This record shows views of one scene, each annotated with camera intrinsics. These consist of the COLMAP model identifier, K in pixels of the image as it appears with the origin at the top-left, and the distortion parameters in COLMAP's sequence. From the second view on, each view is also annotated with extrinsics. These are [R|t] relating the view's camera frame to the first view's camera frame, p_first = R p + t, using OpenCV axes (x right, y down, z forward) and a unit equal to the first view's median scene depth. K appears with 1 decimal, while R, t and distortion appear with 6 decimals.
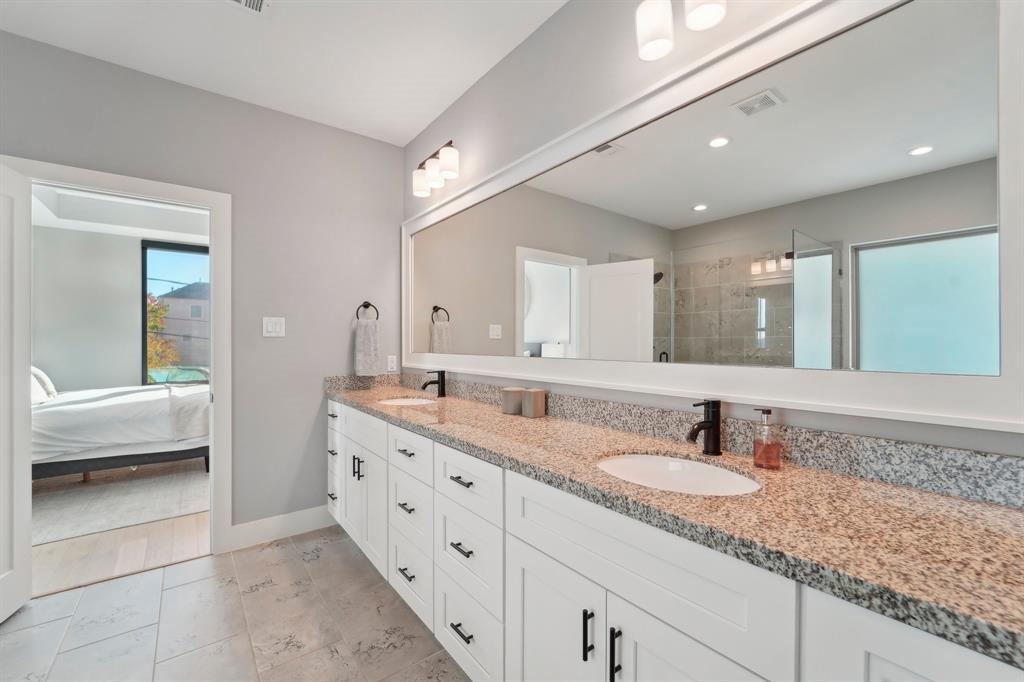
lens RADIAL K [[418.5, 0, 509.3], [0, 418.5, 341.2], [0, 0, 1]] dist [-0.009228, 0.000069]
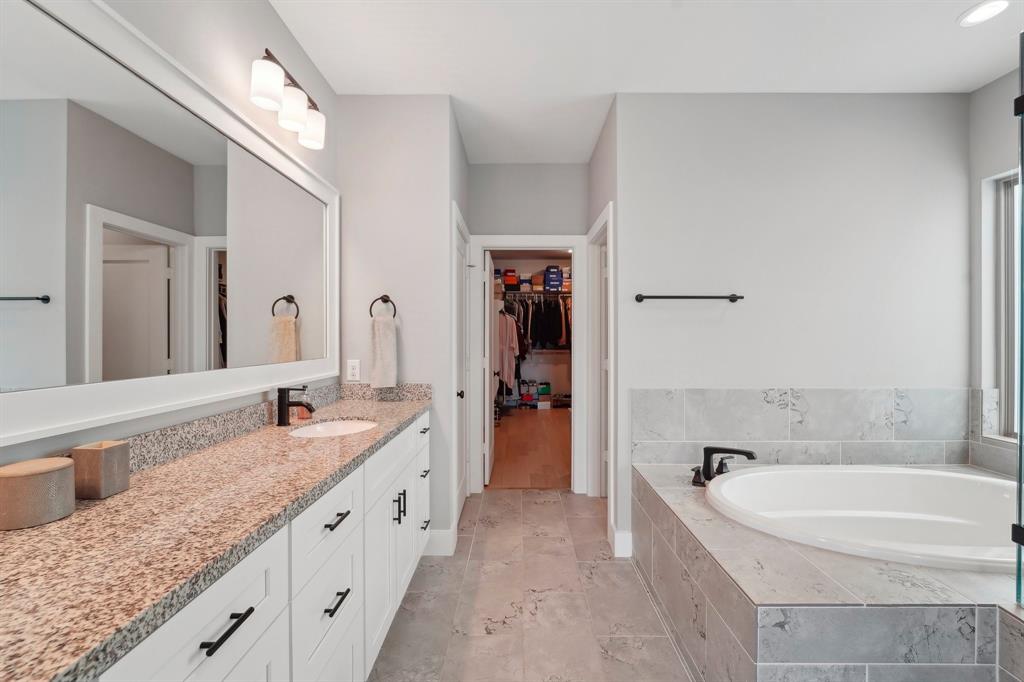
lens RADIAL K [[418.5, 0, 509.3], [0, 418.5, 341.2], [0, 0, 1]] dist [-0.009228, 0.000069]
pose [[-0.777802, -0.012406, 0.628387, -0.536762], [-0.009865, 0.999923, 0.007531, -0.020936], [-0.628432, -0.000341, -0.777865, 0.852299]]
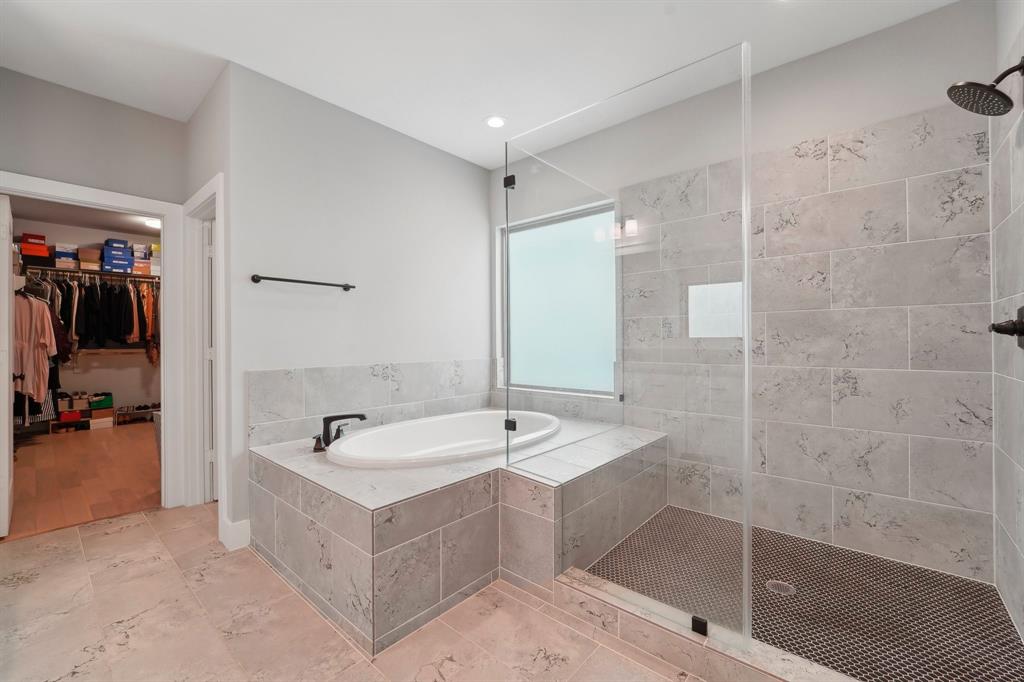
lens RADIAL K [[422.6, 0, 505.5], [0, 422.6, 322.9], [0, 0, 1]] dist [-0.013240, 0.000196]
pose [[-0.982774, -0.005347, -0.184733, -0.537669], [0.002560, 0.999091, -0.042541, 0.043291], [0.184793, -0.042281, -0.981868, 0.968797]]
